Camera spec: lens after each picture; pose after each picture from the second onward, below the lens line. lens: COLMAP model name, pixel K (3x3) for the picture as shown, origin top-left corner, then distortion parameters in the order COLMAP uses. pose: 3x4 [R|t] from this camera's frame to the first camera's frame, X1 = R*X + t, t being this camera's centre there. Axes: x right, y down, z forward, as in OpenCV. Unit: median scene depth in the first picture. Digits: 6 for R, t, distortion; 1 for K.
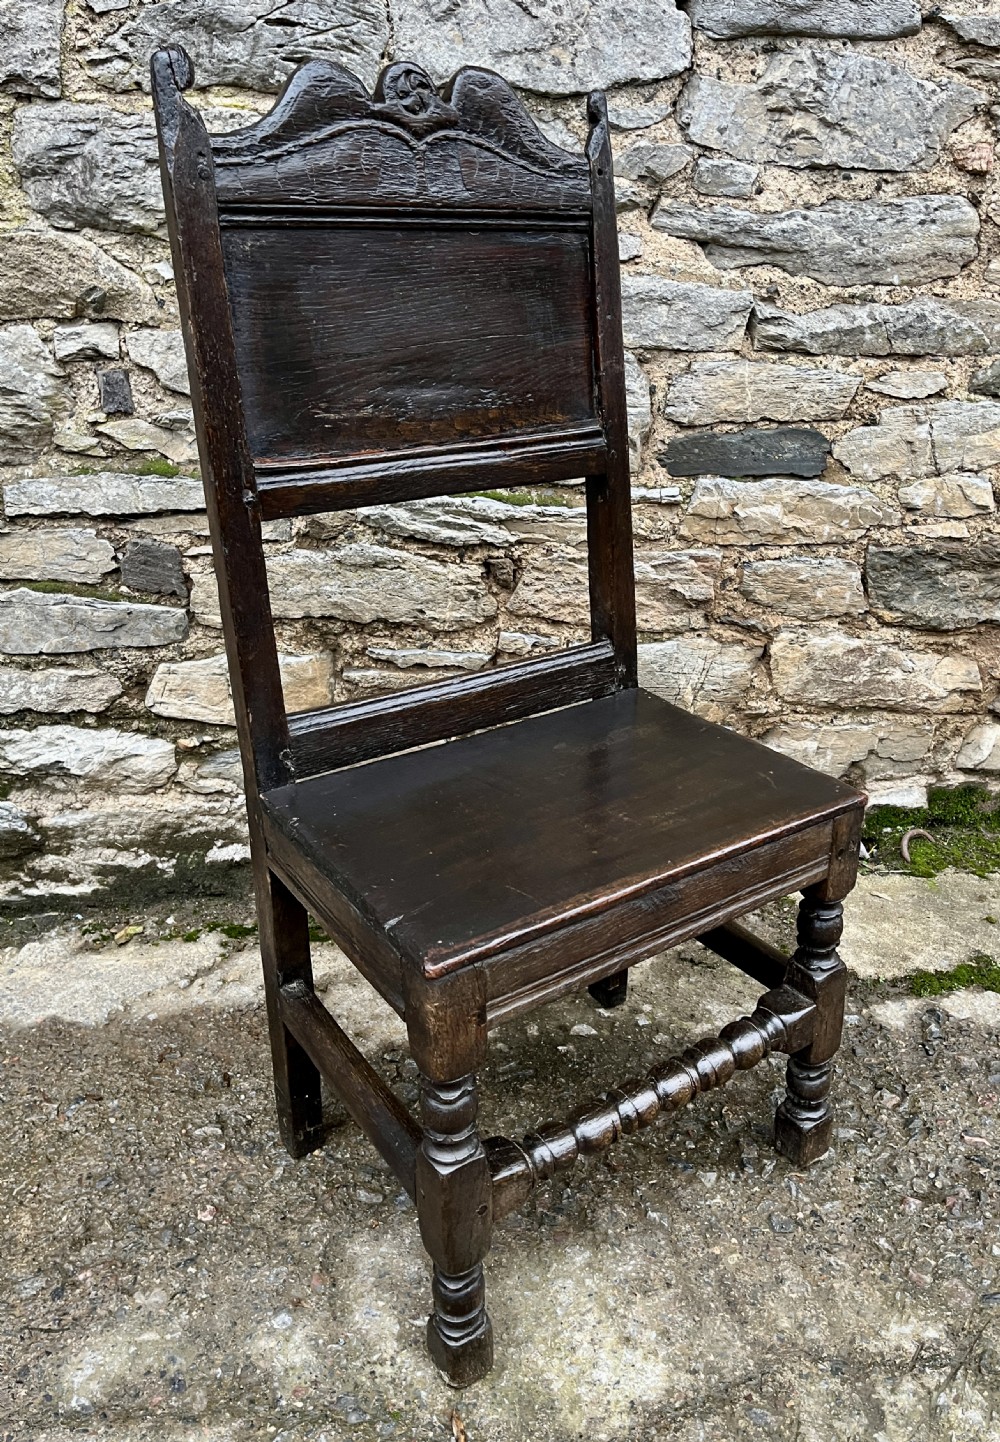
lens RADIAL K [[1200.2, 0, 546.8], [0, 1200.2, 707.4], [0, 0, 1]] dist [0.060704, -0.072256]
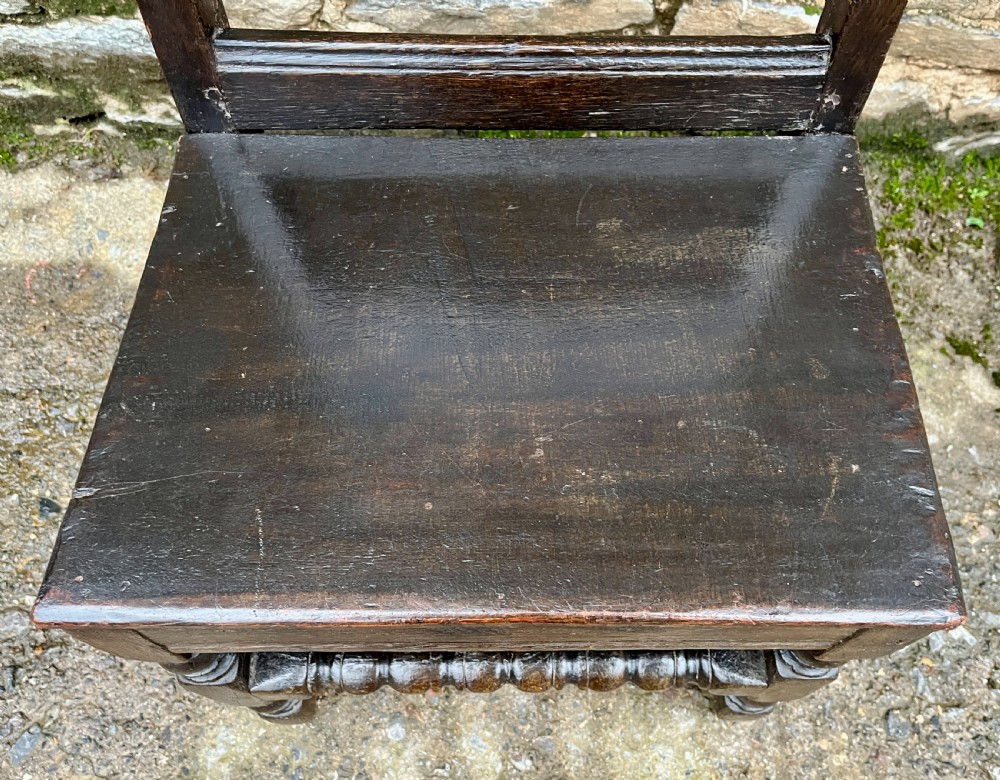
lens RADIAL K [[848.6, 0, 520.4], [0, 848.6, 411.5], [0, 0, 1]] dist [0.055932, -0.088402]
pose [[0.973896, 0.203767, -0.100027, -0.072288], [-0.088670, 0.747149, 0.658716, -0.161713], [0.208959, -0.632652, 0.745713, 0.495914]]
